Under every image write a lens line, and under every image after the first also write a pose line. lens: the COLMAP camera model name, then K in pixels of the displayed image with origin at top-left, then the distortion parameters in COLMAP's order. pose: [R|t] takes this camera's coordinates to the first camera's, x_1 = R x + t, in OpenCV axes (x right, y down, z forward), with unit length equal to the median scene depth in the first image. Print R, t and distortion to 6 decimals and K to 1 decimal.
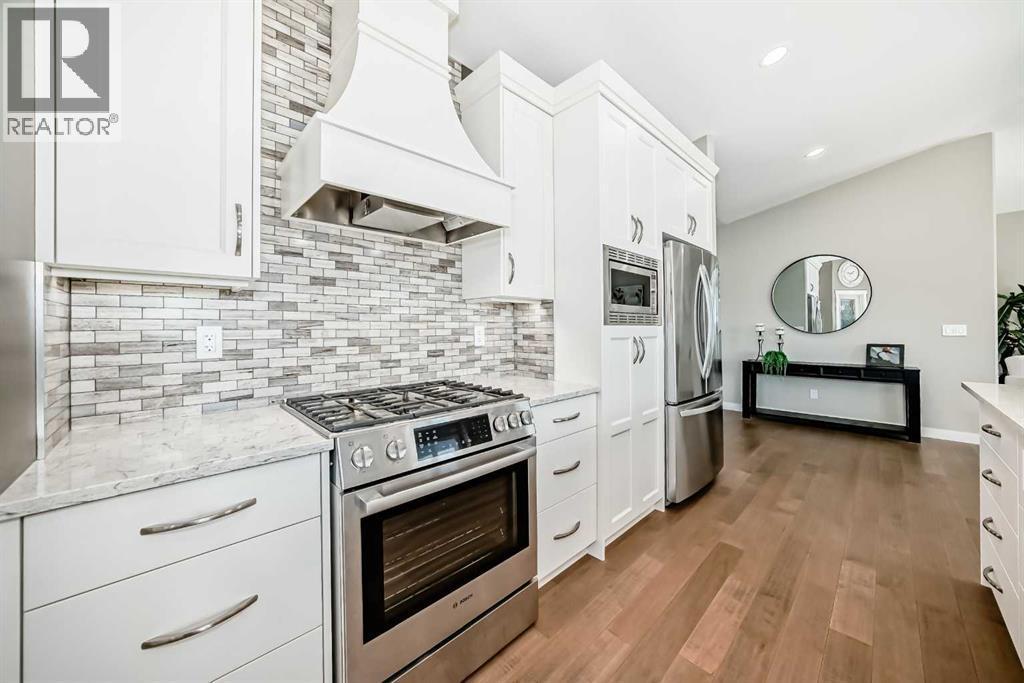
lens RADIAL K [[371.8, 0, 518.9], [0, 371.8, 324.8], [0, 0, 1]] dist [-0.013693, 0.001021]
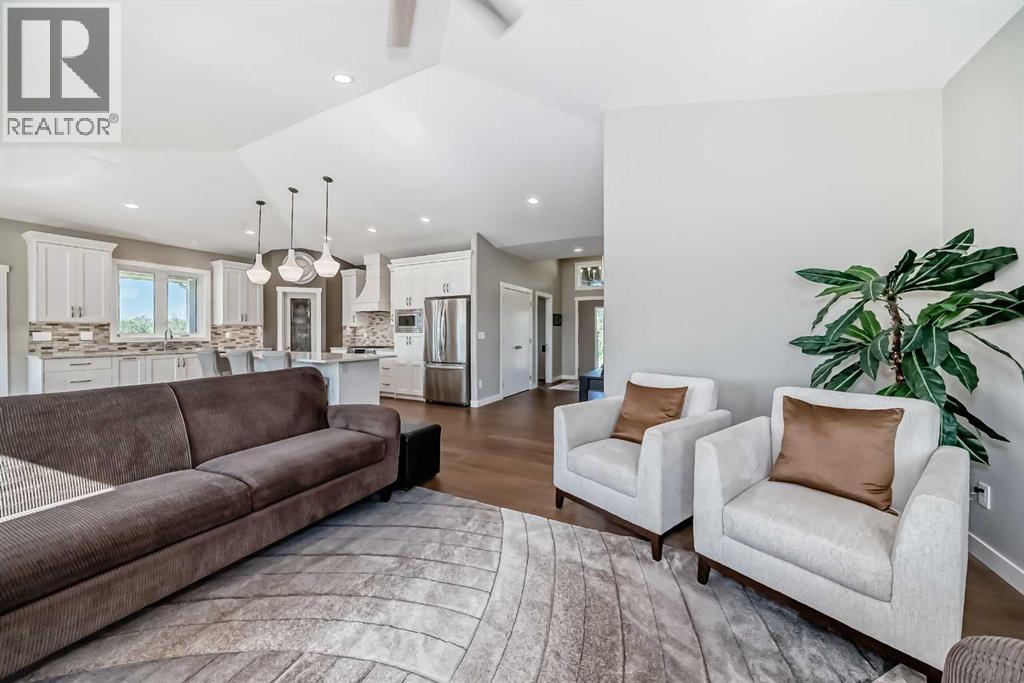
lens RADIAL K [[371.8, 0, 515.5], [0, 371.8, 339.7], [0, 0, 1]] dist [-0.013693, 0.001021]
pose [[0.312457, 0.018505, -0.949752, 4.281077], [0.008281, 0.999719, 0.022203, 0.001427], [0.949896, -0.014803, 0.312216, 1.058957]]
